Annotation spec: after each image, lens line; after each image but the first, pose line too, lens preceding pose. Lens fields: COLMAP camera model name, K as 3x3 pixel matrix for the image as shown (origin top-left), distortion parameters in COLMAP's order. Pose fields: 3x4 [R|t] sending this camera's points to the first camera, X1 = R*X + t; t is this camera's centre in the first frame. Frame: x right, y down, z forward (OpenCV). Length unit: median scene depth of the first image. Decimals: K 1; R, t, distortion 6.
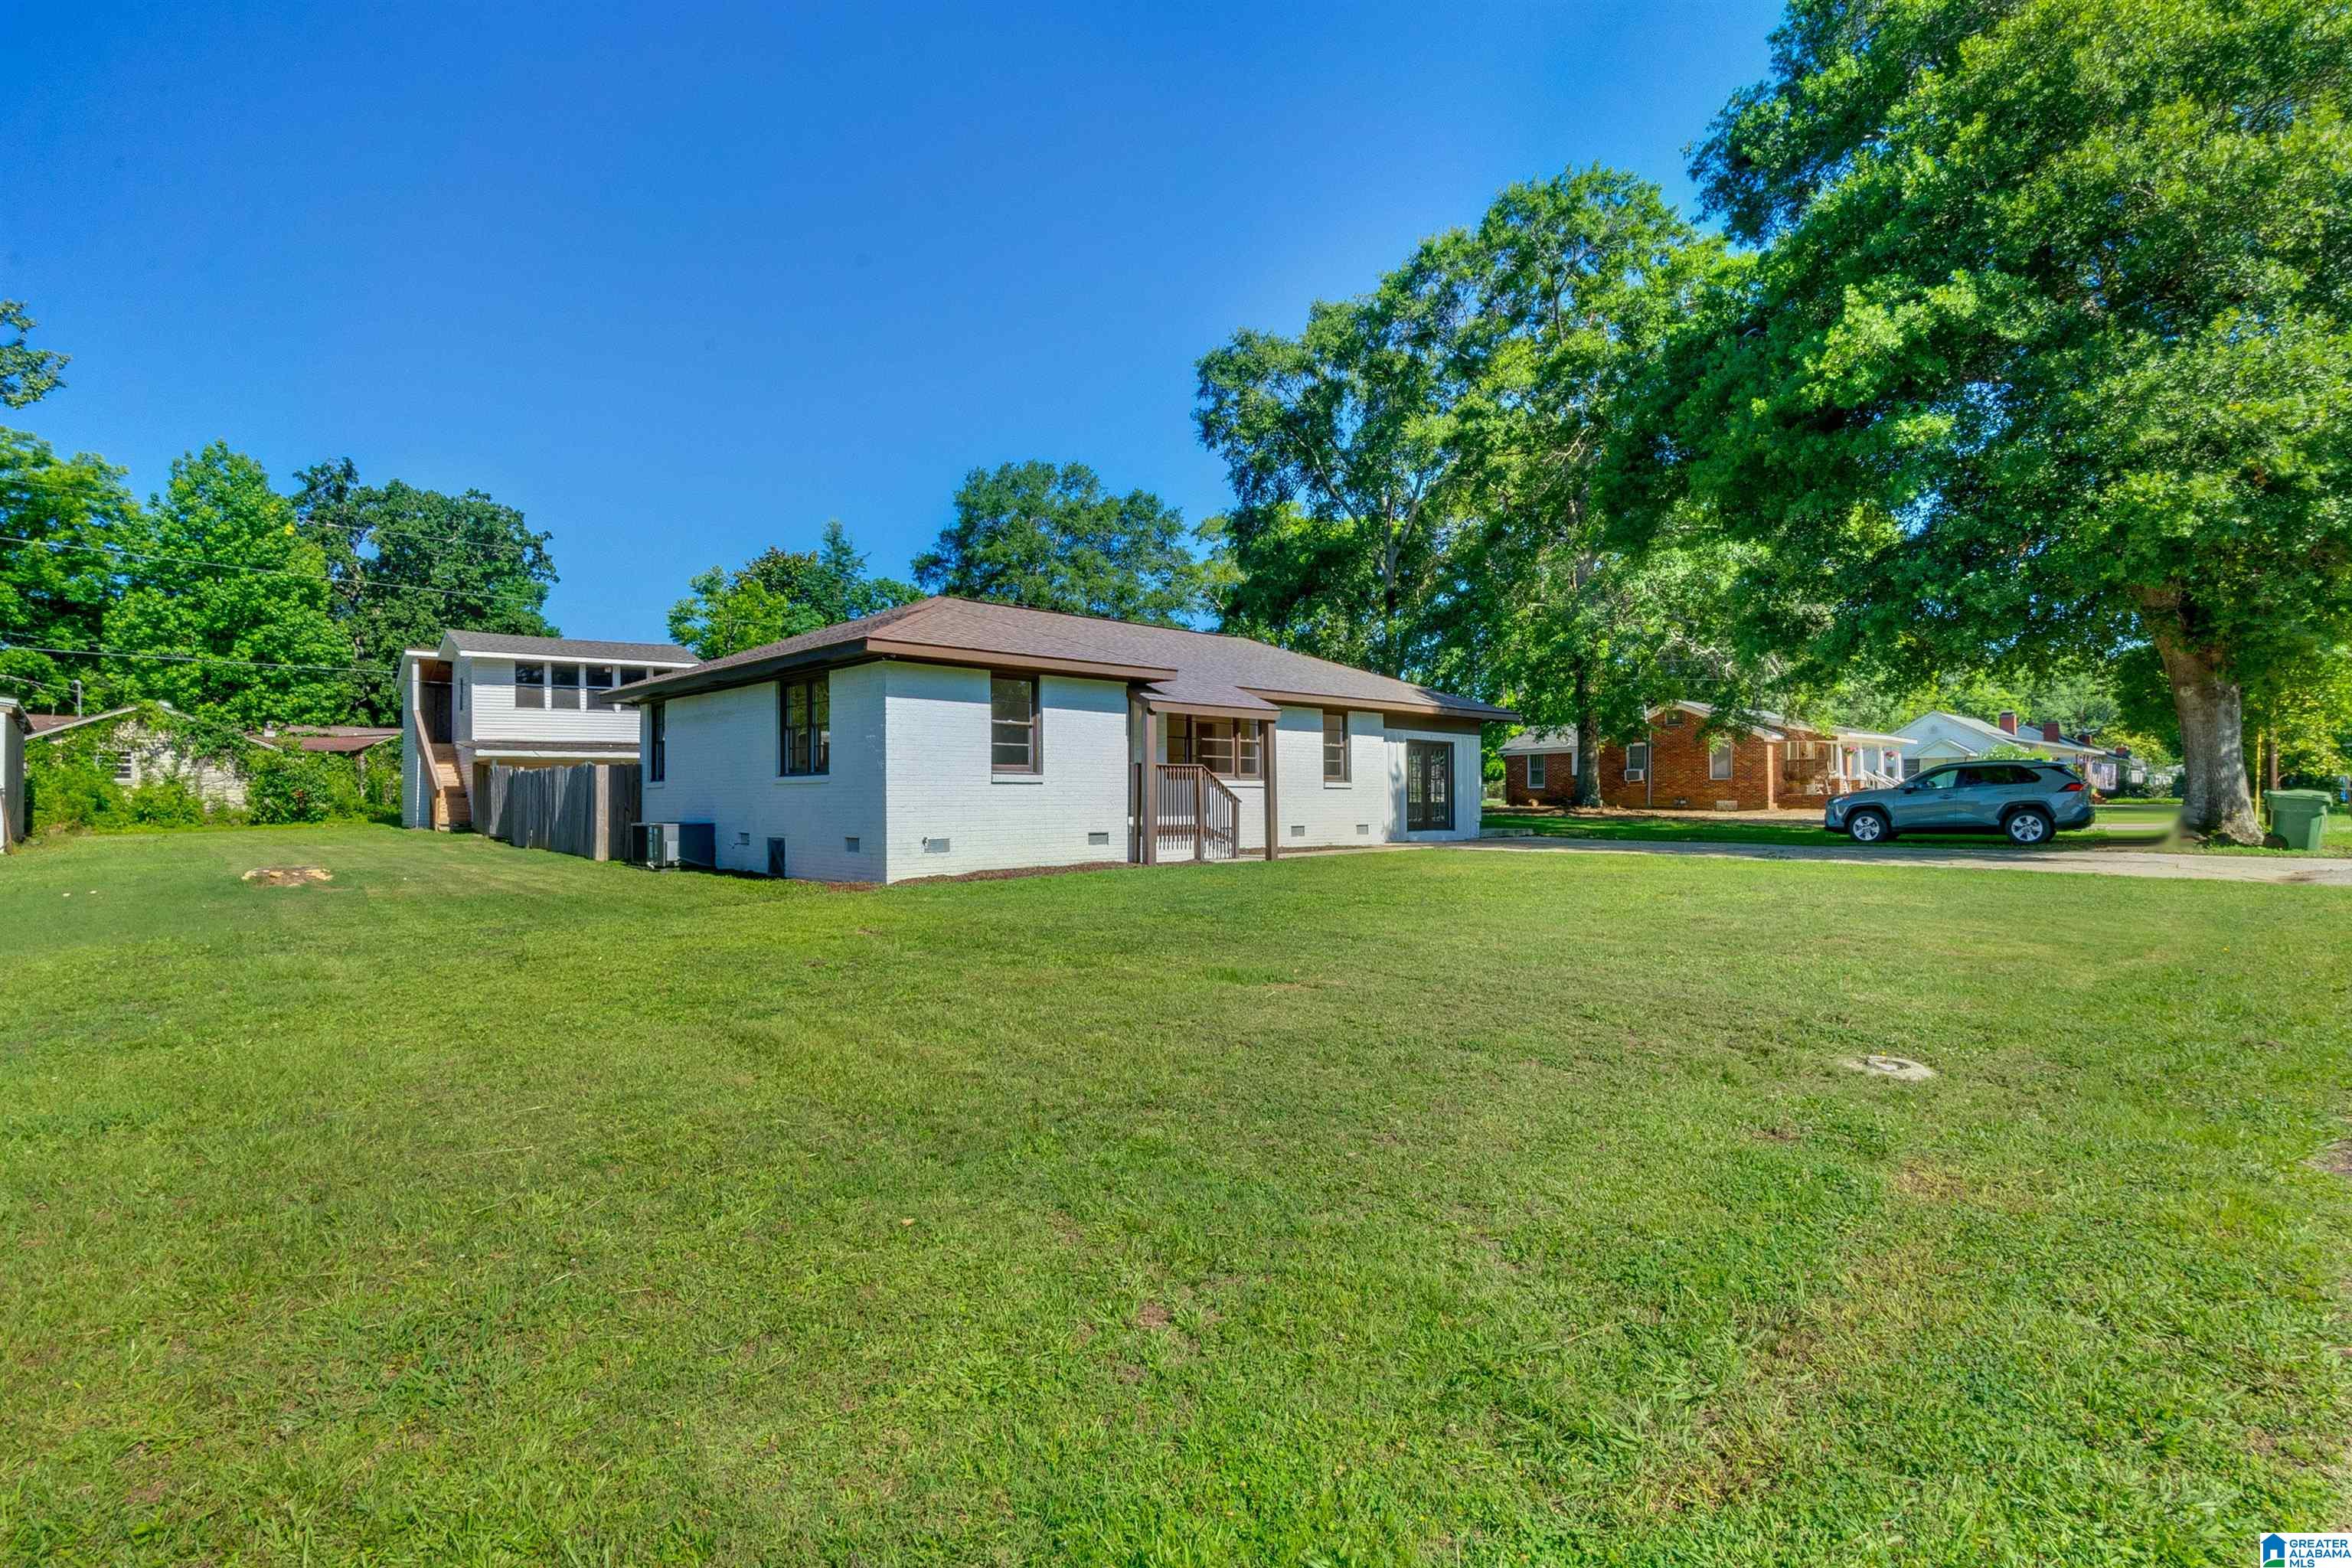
lens RADIAL K [[1179.2, 0, 1158.0], [0, 1179.2, 783.8], [0, 0, 1]] dist [-0.002200, 0.000198]
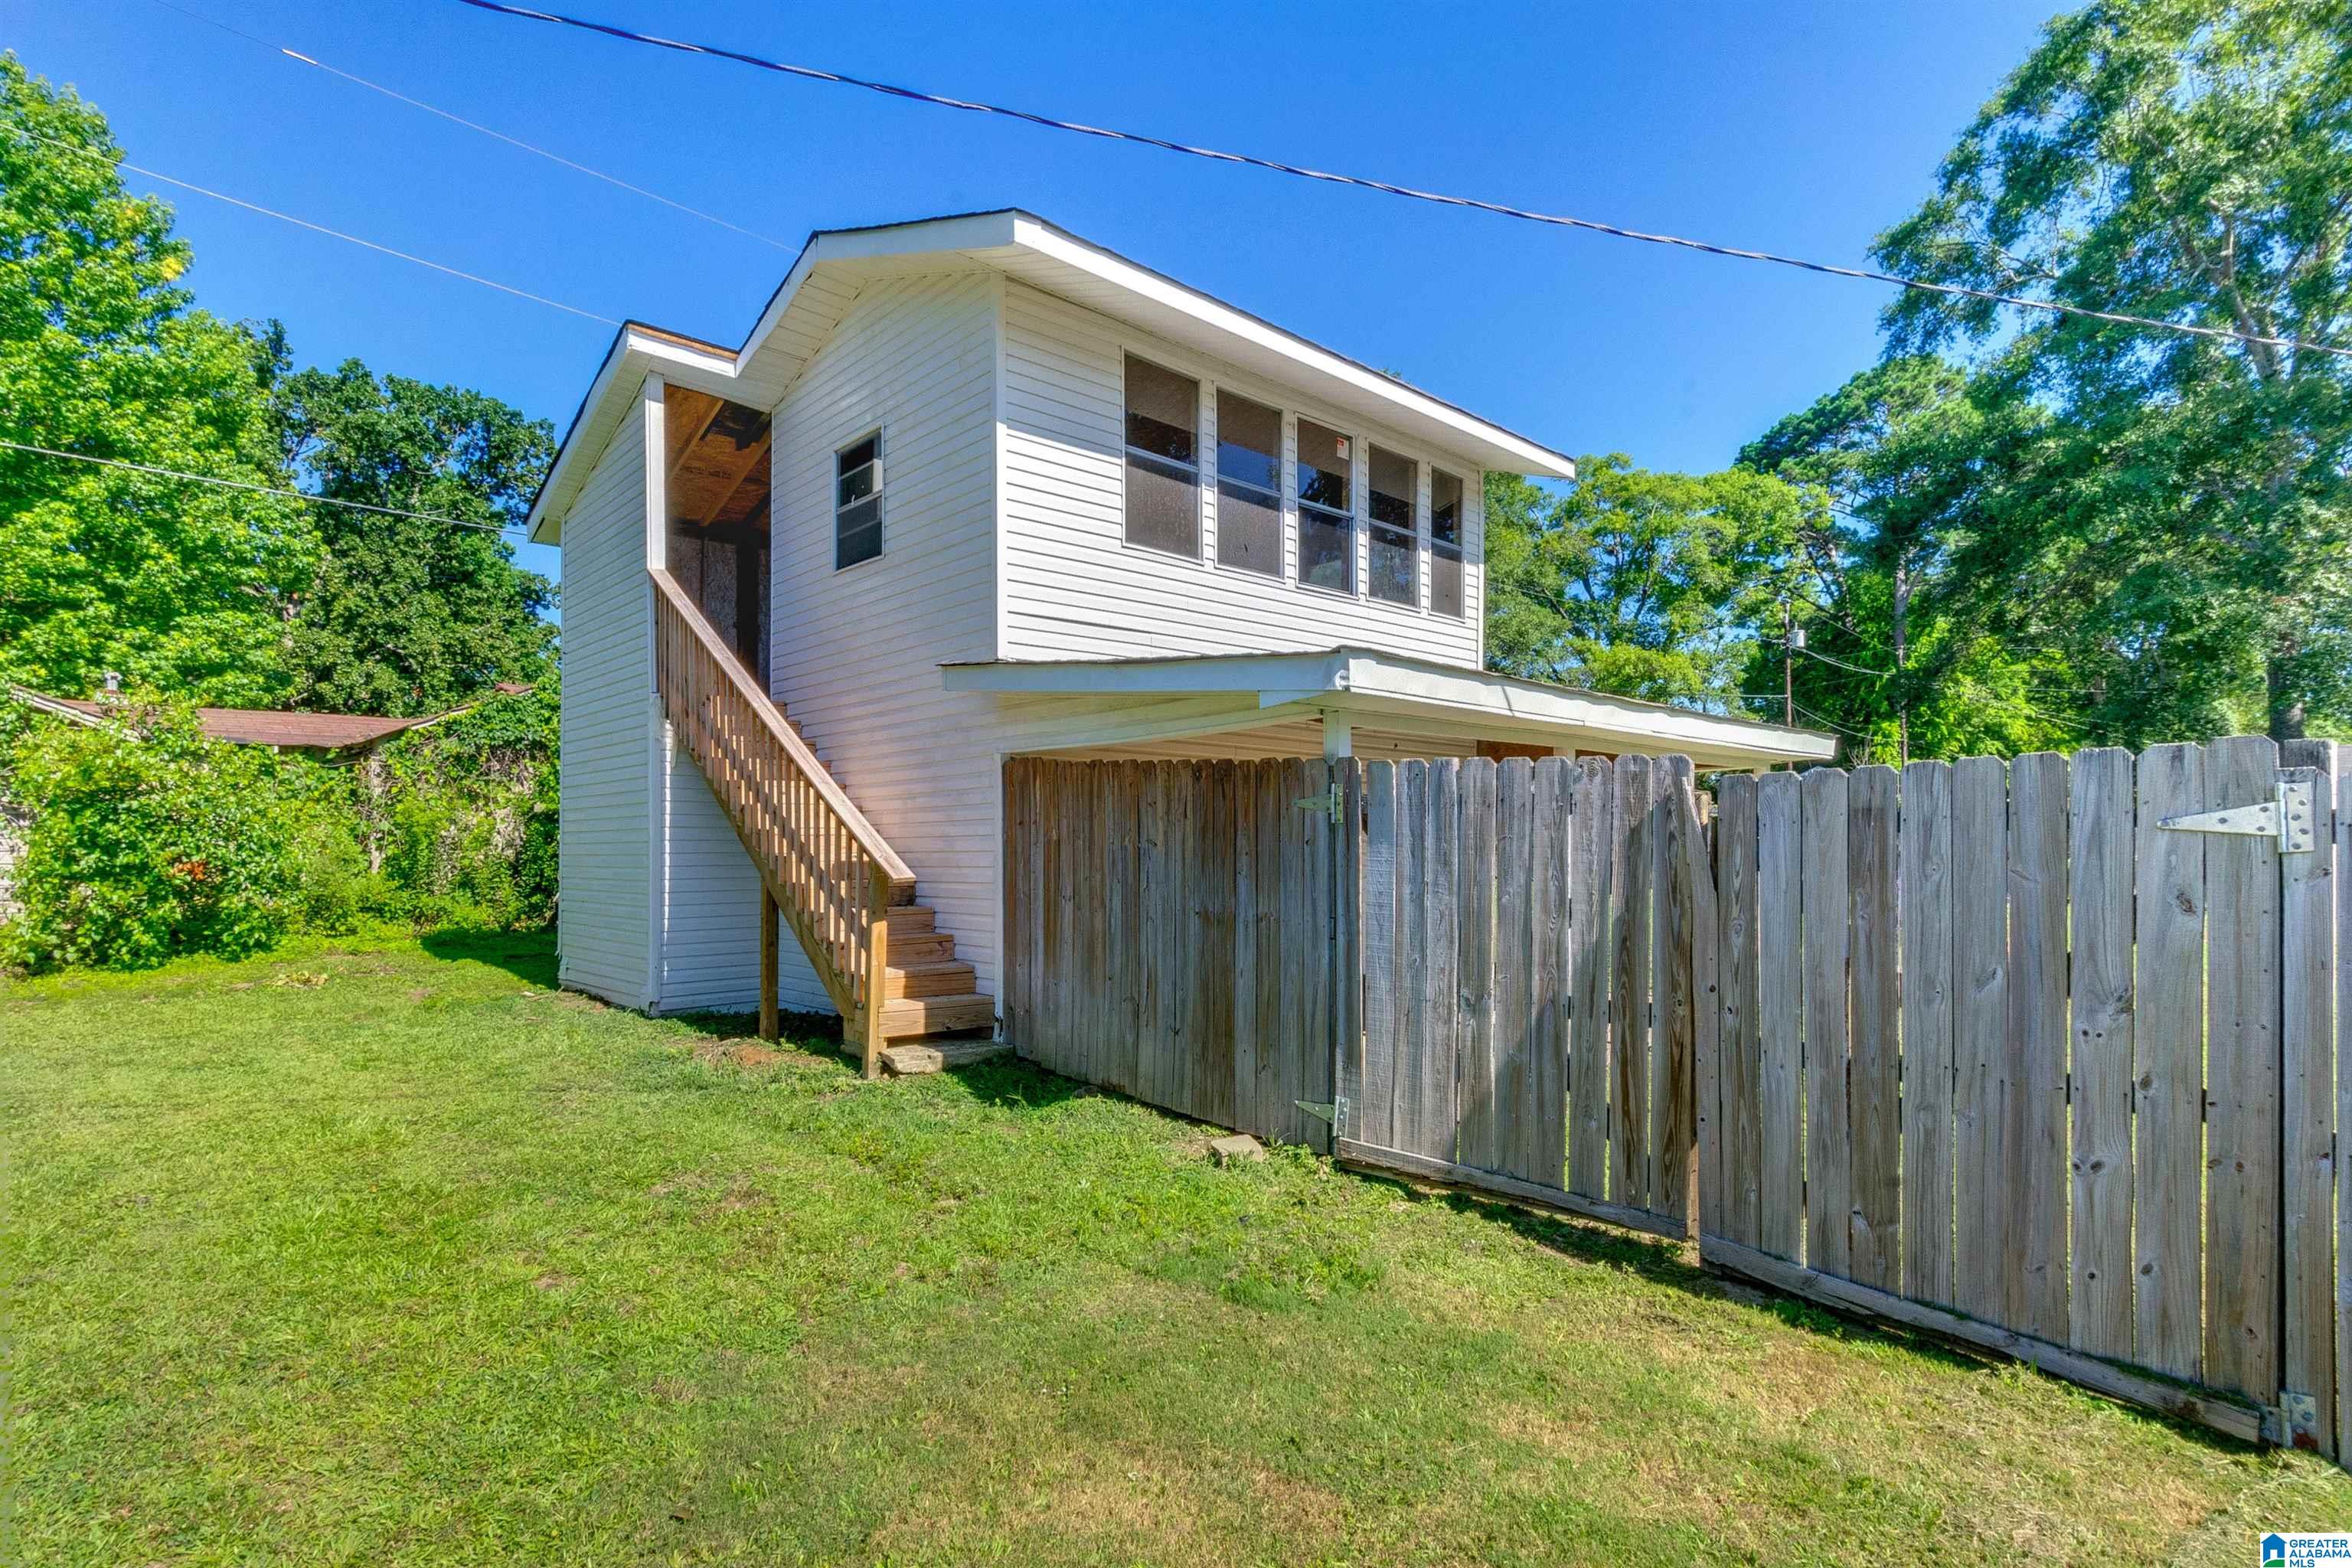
lens RADIAL K [[1130.8, 0, 1180.4], [0, 1130.8, 836.6], [0, 0, 1]] dist [-0.002384, -0.001201]
pose [[0.996274, 0.004267, 0.086133, -0.404929], [-0.005143, 0.999937, 0.009943, -0.004184], [-0.086086, -0.010349, 0.996234, 0.557449]]
